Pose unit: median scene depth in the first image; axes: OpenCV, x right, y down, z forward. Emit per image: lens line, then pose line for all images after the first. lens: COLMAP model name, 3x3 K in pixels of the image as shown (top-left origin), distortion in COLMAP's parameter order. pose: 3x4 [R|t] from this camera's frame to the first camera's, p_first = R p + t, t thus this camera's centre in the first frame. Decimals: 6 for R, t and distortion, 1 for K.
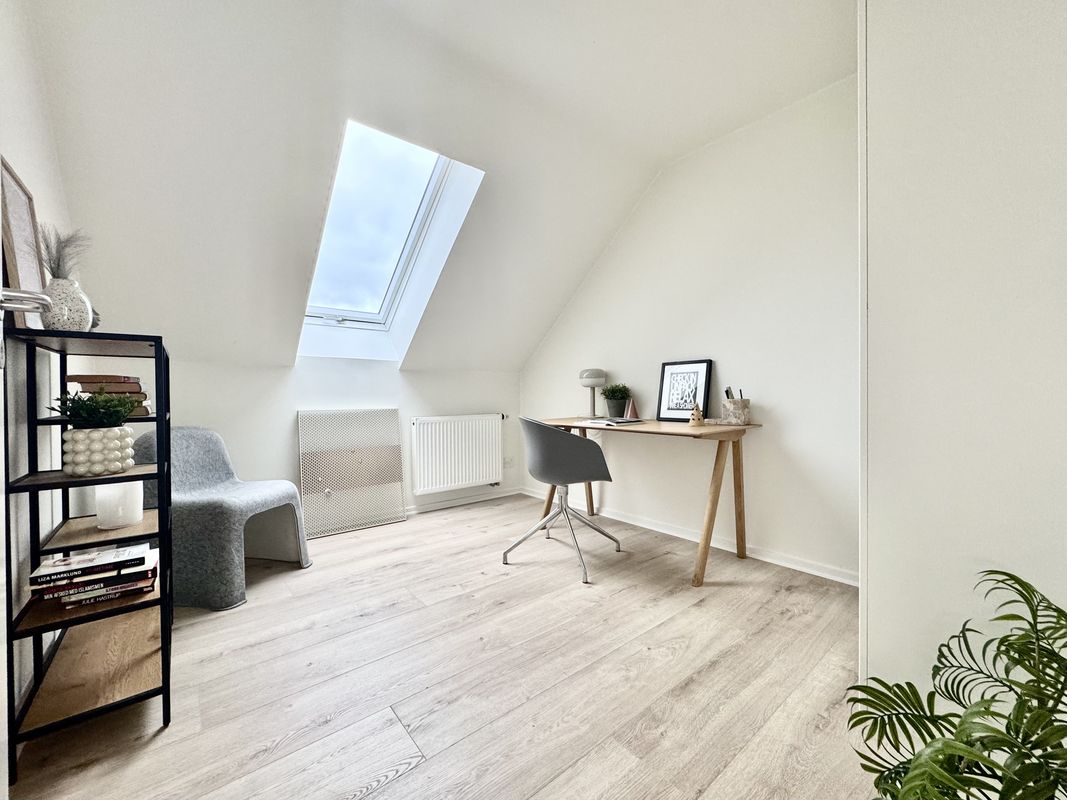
lens RADIAL K [[430.9, 0, 535.8], [0, 430.9, 395.8], [0, 0, 1]] dist [-0.001266, 0.000233]
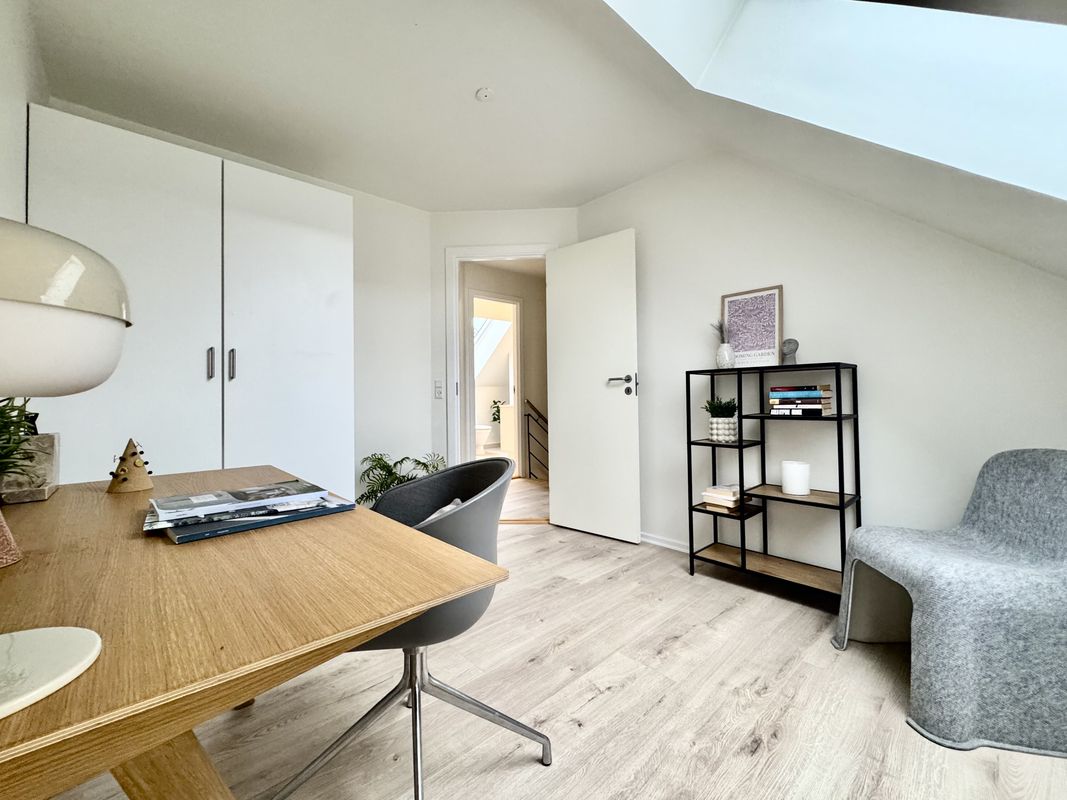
lens RADIAL K [[430.4, 0, 519.7], [0, 430.4, 392.7], [0, 0, 1]] dist [-0.002091, -0.000159]
pose [[-0.999597, 0.023608, -0.015785, -0.052136], [0.023795, 0.999647, -0.011804, -0.022869], [0.015501, -0.012175, -0.999806, 1.761890]]
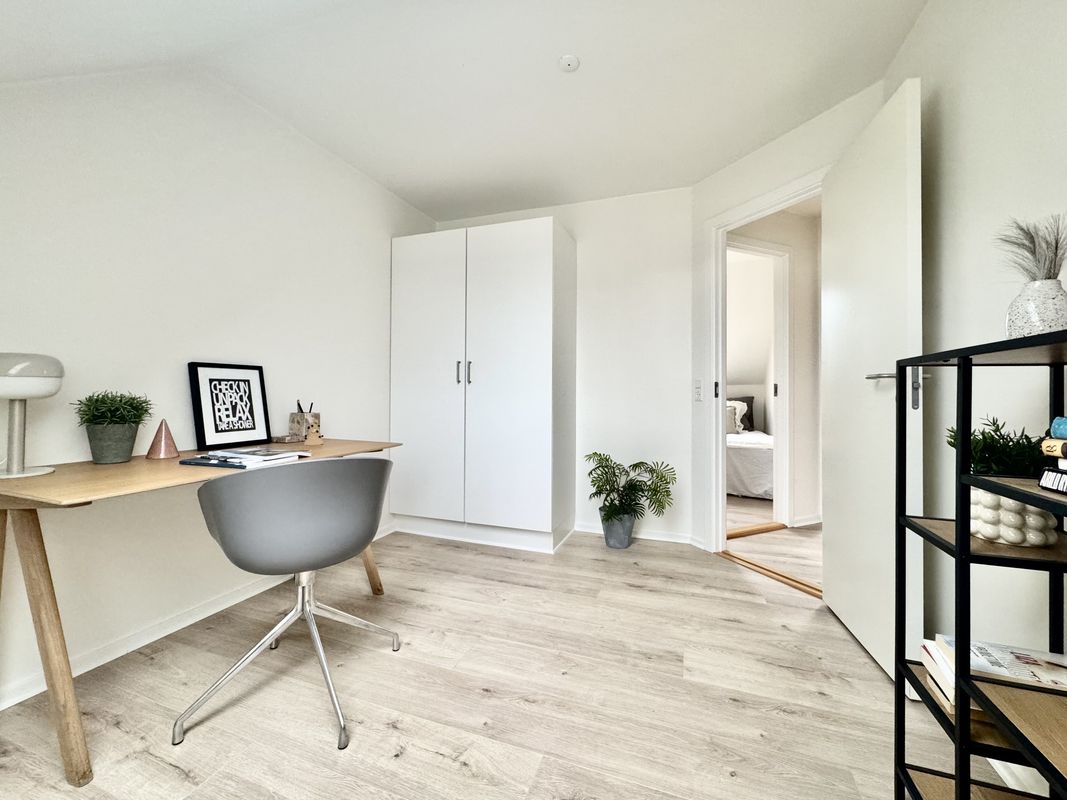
lens RADIAL K [[430.9, 0, 535.8], [0, 430.9, 395.8], [0, 0, 1]] dist [-0.001266, 0.000233]
pose [[-0.500651, 0.001754, 0.865647, -0.753455], [-0.004988, 0.999975, -0.004911, -0.035213], [-0.865635, -0.006777, -0.500630, 1.258952]]
